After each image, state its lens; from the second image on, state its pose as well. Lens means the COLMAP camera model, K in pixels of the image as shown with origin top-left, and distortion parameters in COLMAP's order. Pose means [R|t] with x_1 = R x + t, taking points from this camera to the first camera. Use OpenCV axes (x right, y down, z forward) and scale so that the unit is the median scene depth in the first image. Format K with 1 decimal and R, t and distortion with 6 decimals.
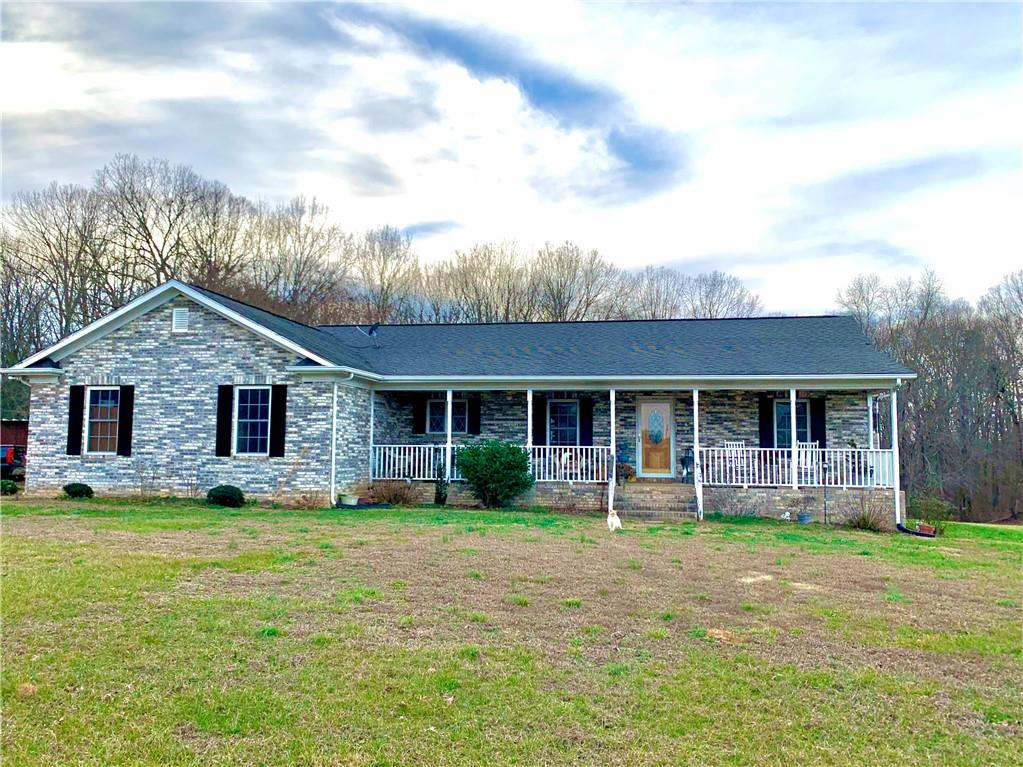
lens RADIAL K [[821.4, 0, 511.5], [0, 821.4, 383.5], [0, 0, 1]] dist [0.031649, -0.001197]
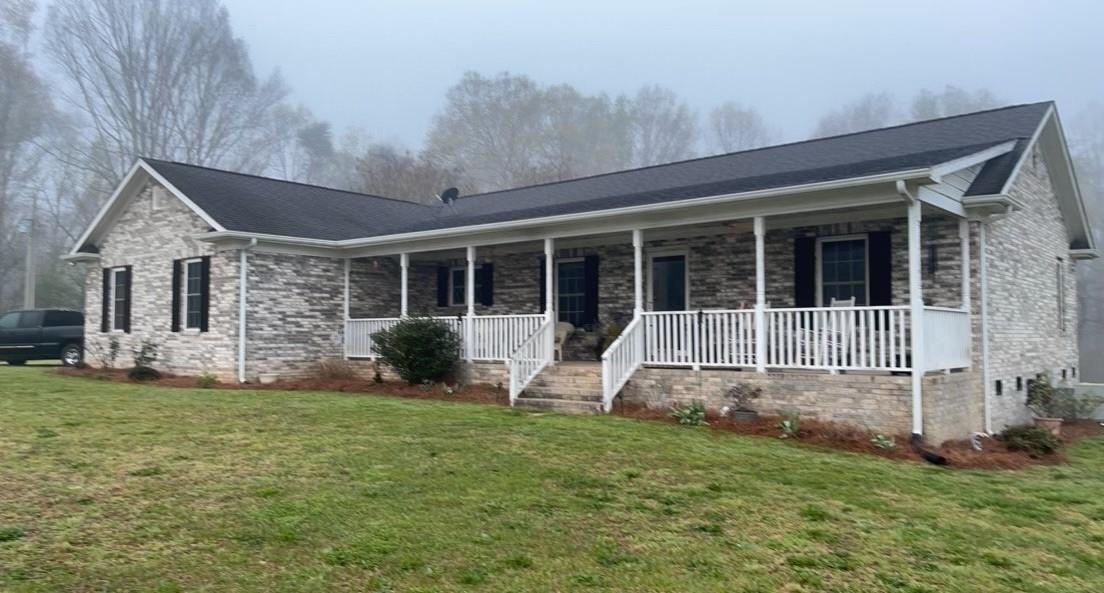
lens RADIAL K [[791.7, 0, 552.0], [0, 791.7, 296.5], [0, 0, 1]] dist [0.051691, 0.000273]
pose [[0.875913, -0.033953, -0.481273, 0.491354], [0.048510, 0.998663, 0.017834, 0.049475], [0.480025, -0.038967, 0.876389, 0.373893]]
